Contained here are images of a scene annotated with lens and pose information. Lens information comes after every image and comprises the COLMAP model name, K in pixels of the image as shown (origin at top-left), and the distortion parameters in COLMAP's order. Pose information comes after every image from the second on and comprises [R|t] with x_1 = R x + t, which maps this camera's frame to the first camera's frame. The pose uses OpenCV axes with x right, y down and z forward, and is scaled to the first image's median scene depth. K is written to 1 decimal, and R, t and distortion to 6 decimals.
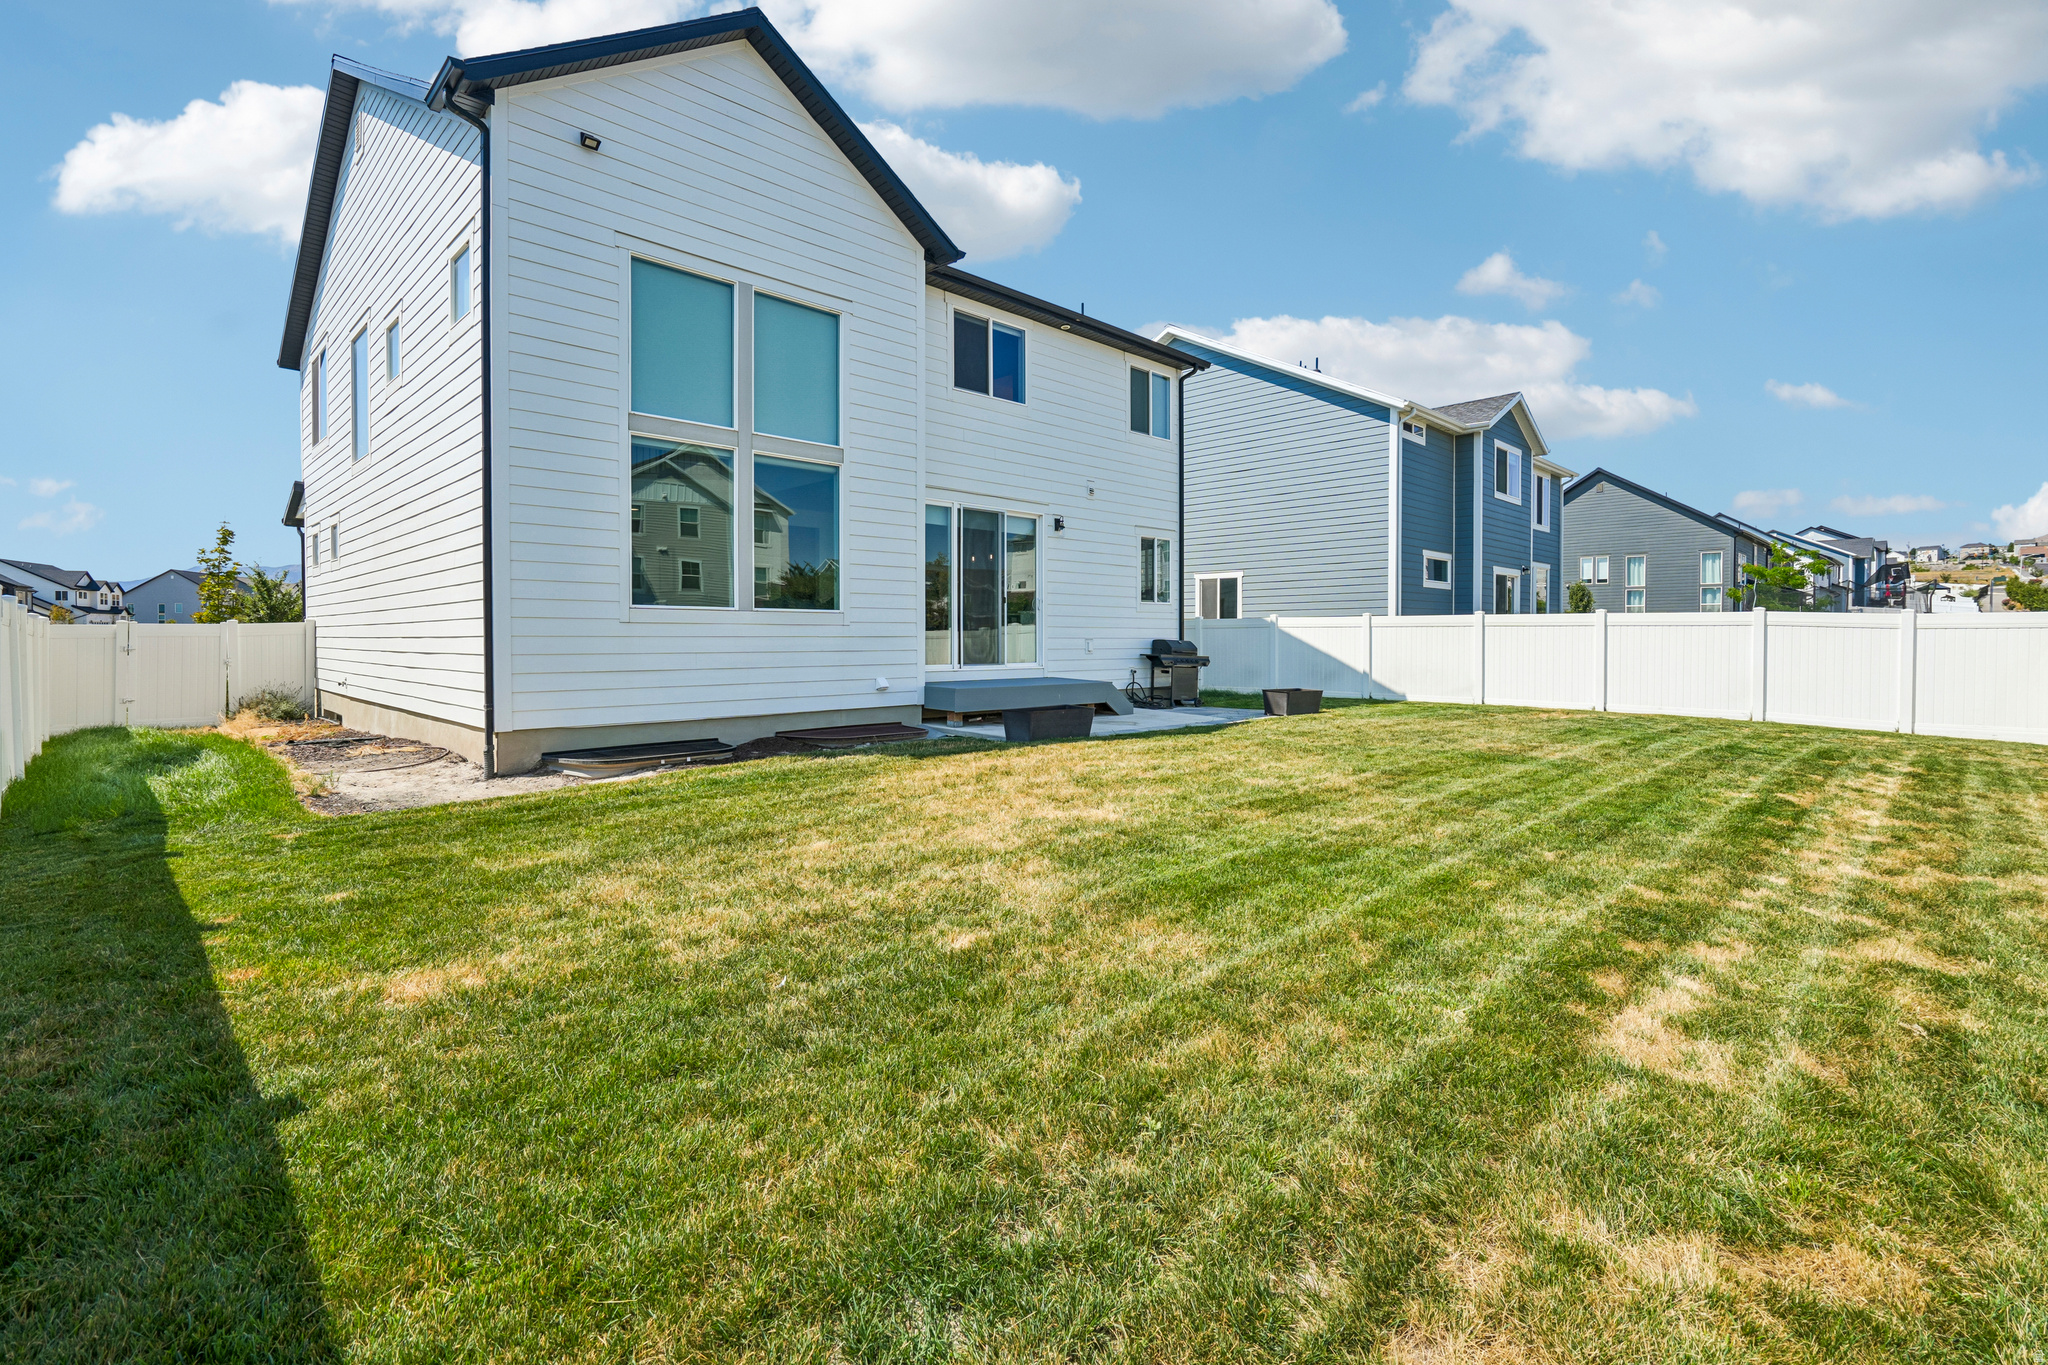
lens RADIAL K [[933.3, 0, 1013.0], [0, 933.3, 648.8], [0, 0, 1]] dist [0.004939, 0.000931]
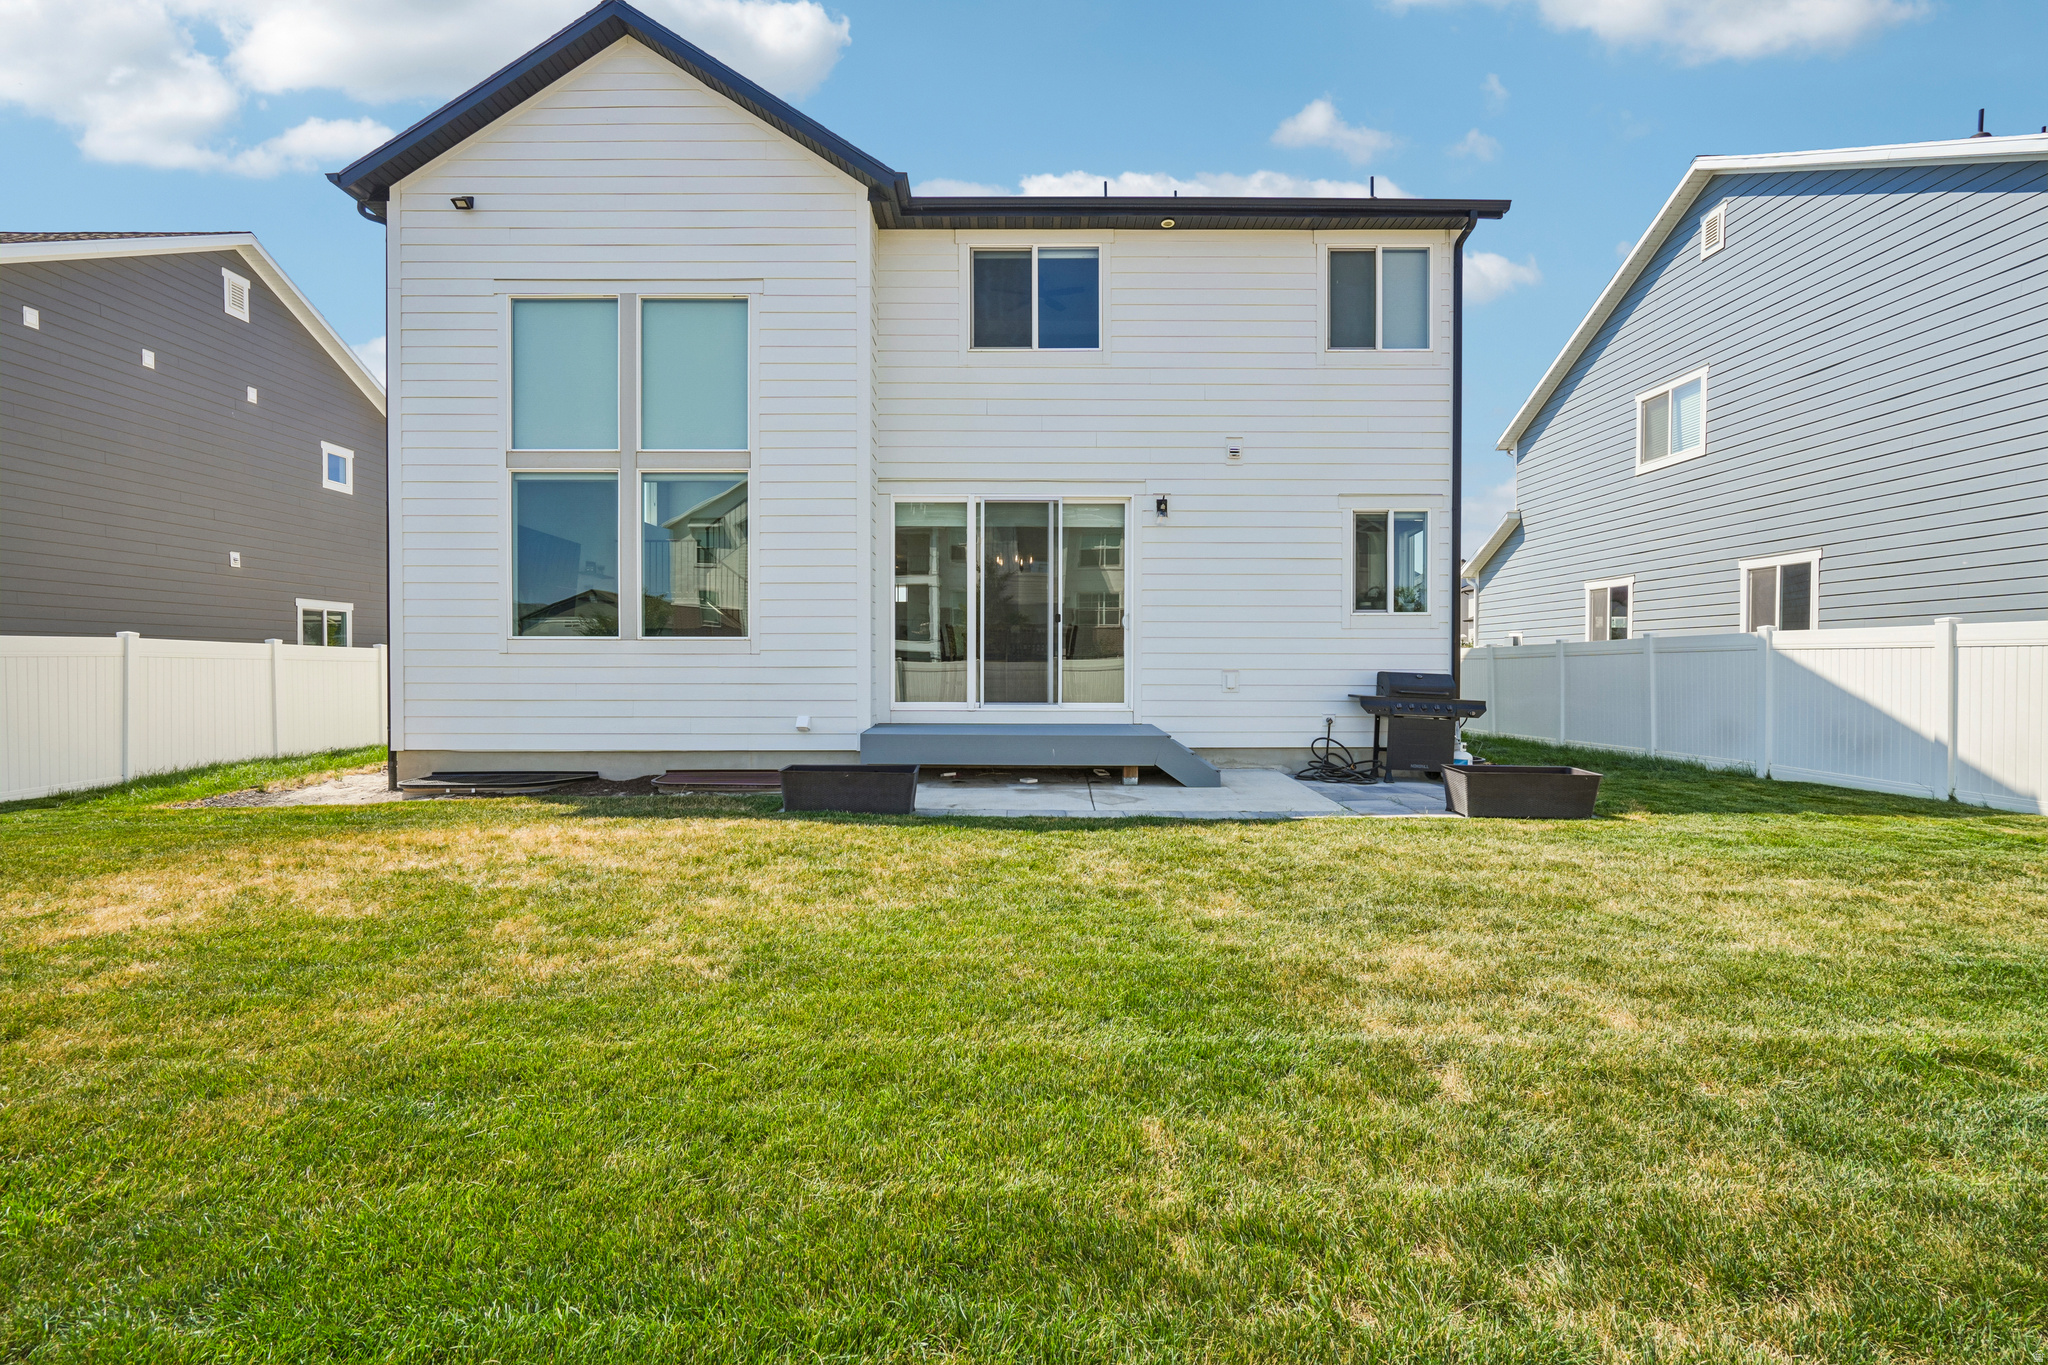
lens RADIAL K [[933.3, 0, 1018.3], [0, 933.3, 670.8], [0, 0, 1]] dist [0.004939, 0.000931]
pose [[0.717052, 0.003106, -0.697012, 0.497529], [-0.009092, 0.999947, -0.004898, -0.006264], [0.696960, 0.009849, 0.717042, 0.453954]]
